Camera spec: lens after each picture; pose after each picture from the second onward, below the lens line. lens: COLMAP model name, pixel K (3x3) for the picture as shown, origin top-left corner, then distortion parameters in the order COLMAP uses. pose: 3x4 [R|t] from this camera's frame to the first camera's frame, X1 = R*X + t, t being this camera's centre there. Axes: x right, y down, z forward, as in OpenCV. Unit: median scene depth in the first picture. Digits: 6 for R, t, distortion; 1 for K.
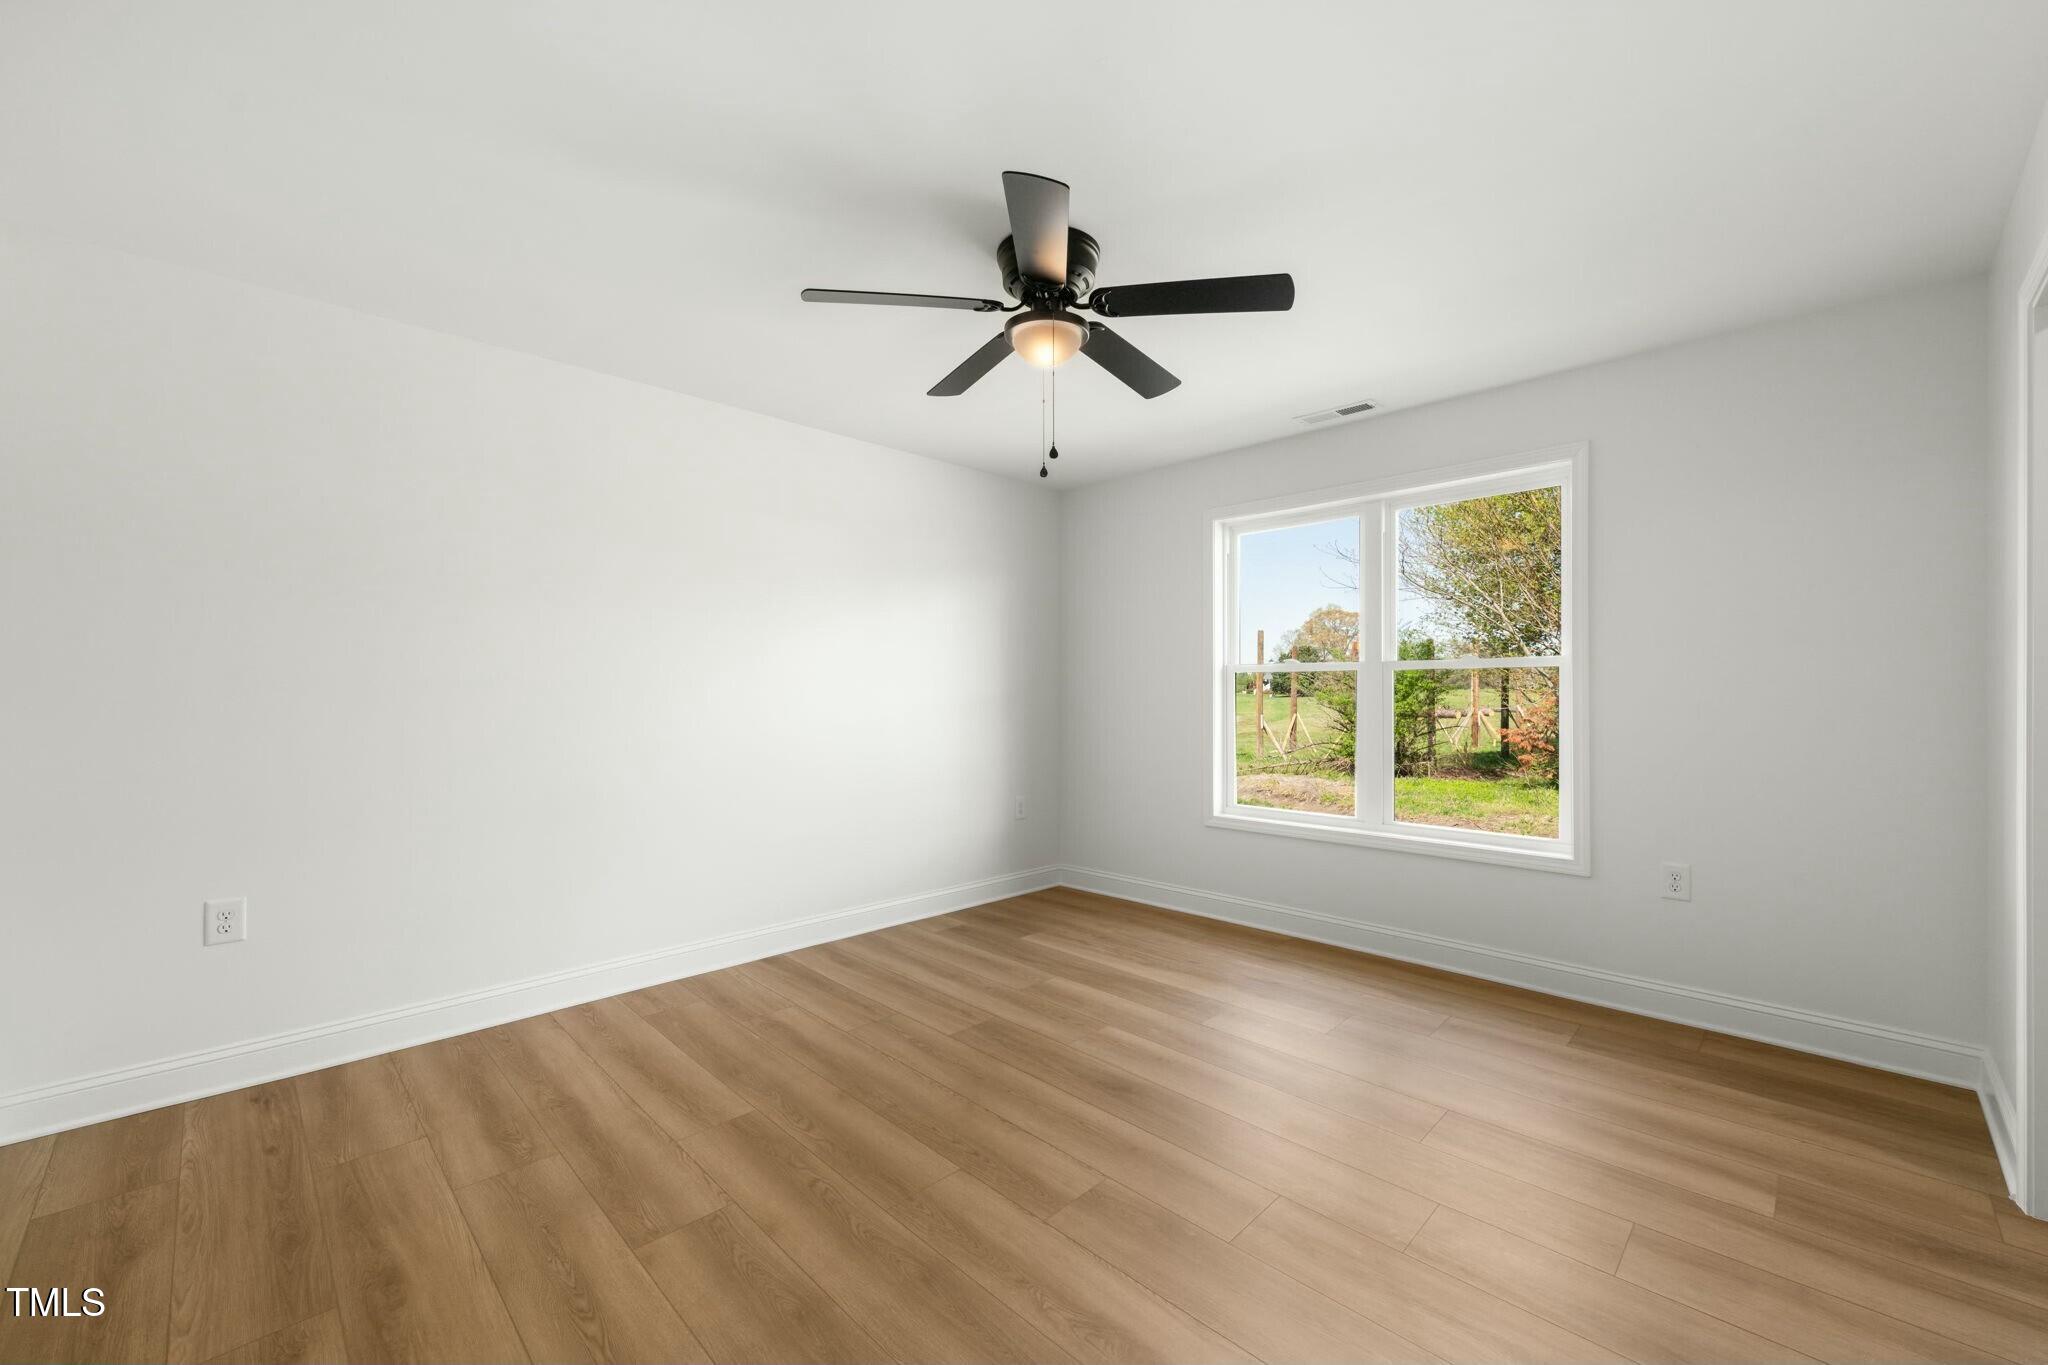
lens RADIAL K [[863.9, 0, 1024.0], [0, 863.9, 682.5], [0, 0, 1]] dist [-0.000997, 0.000062]
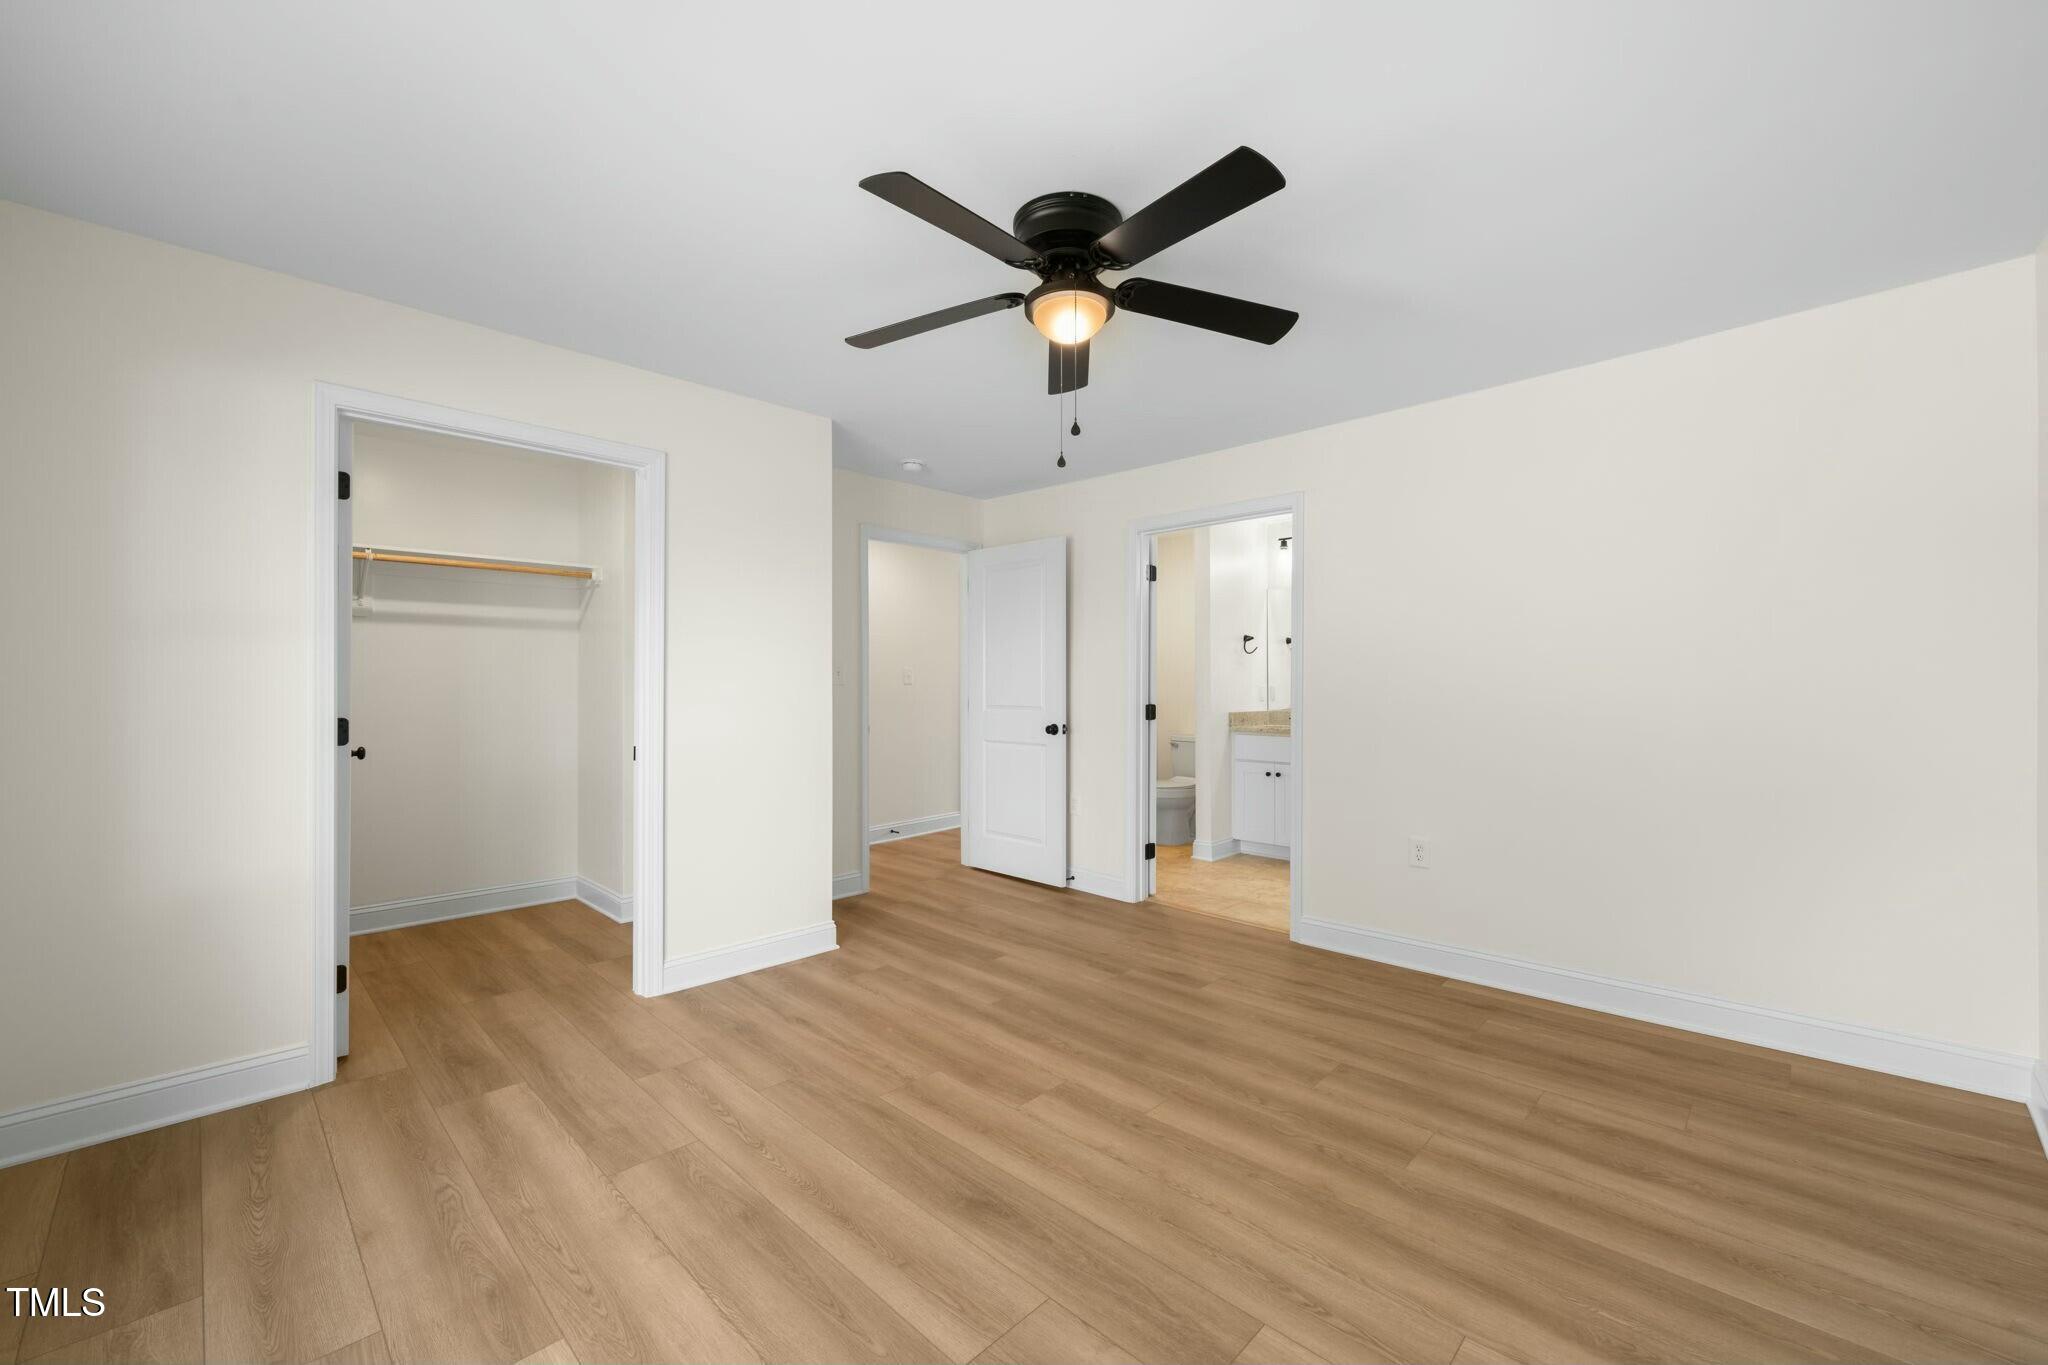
lens RADIAL K [[863.9, 0, 1024.0], [0, 863.9, 682.5], [0, 0, 1]] dist [-0.000997, 0.000062]
pose [[-0.999956, 0.001210, -0.009344, 0.085099], [0.001329, 0.999918, -0.012746, 0.013943], [0.009328, -0.012758, -0.999875, 1.928859]]
